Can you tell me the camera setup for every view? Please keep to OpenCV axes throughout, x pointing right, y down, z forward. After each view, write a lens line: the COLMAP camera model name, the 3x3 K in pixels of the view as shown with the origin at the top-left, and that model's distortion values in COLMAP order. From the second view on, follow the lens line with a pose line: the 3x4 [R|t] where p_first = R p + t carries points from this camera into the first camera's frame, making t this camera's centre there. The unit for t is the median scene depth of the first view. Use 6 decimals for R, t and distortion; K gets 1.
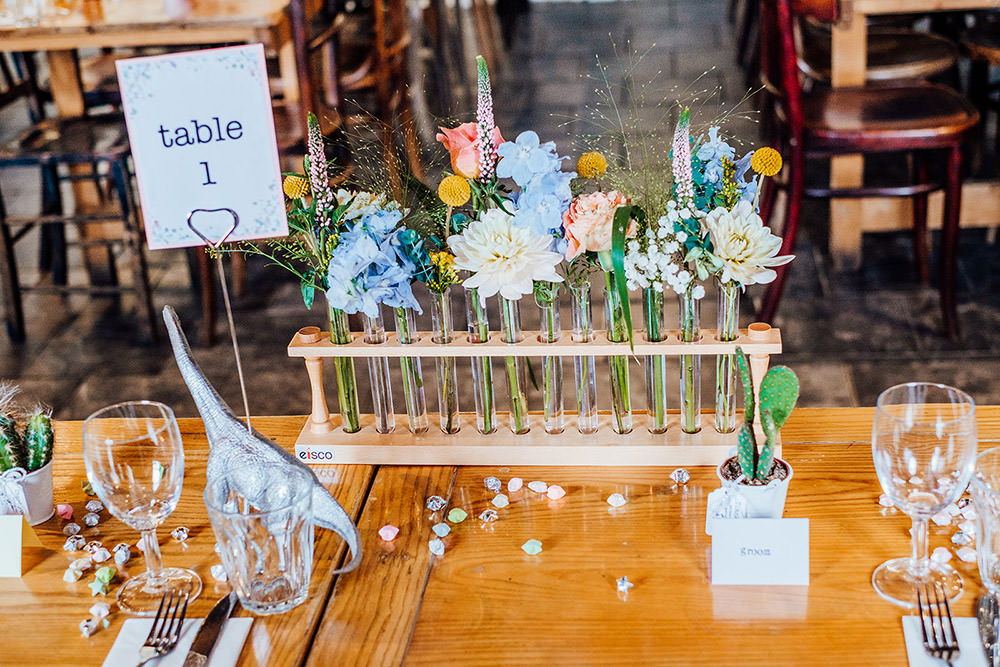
lens RADIAL K [[1570.1, 0, 502.7], [0, 1570.1, 333.3], [0, 0, 1]] dist [-0.047247, 0.000000]
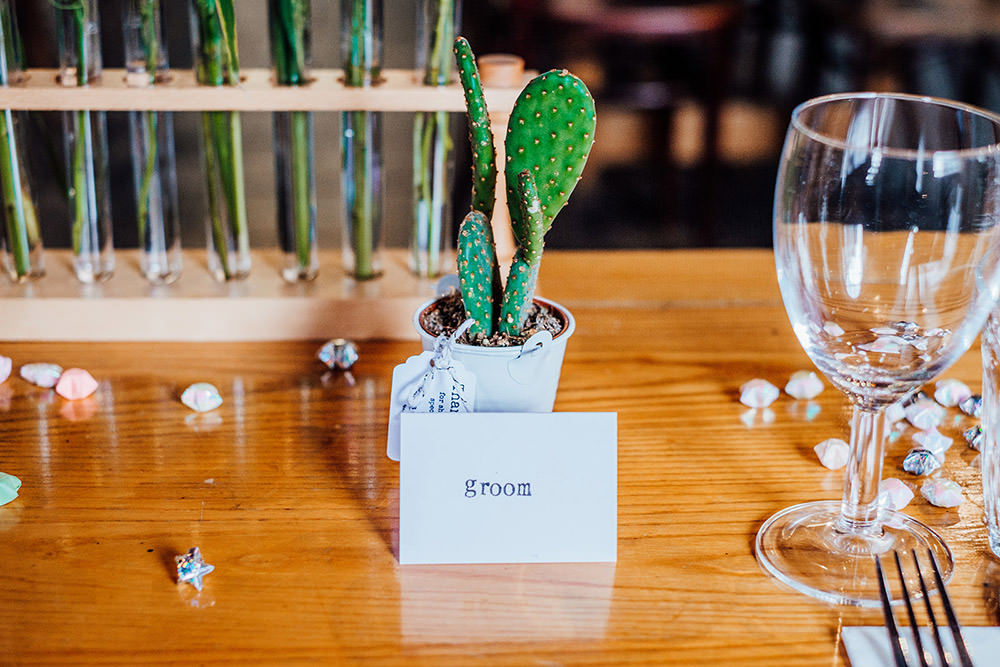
lens RADIAL K [[1570.1, 0, 498.7], [0, 1570.1, 335.3], [0, 0, 1]] dist [-0.047247, 0.000000]
pose [[0.982896, 0.010480, 0.183861, 0.078908], [-0.008024, 0.999868, -0.014099, 0.101015], [-0.183984, 0.012383, 0.982851, 0.557871]]
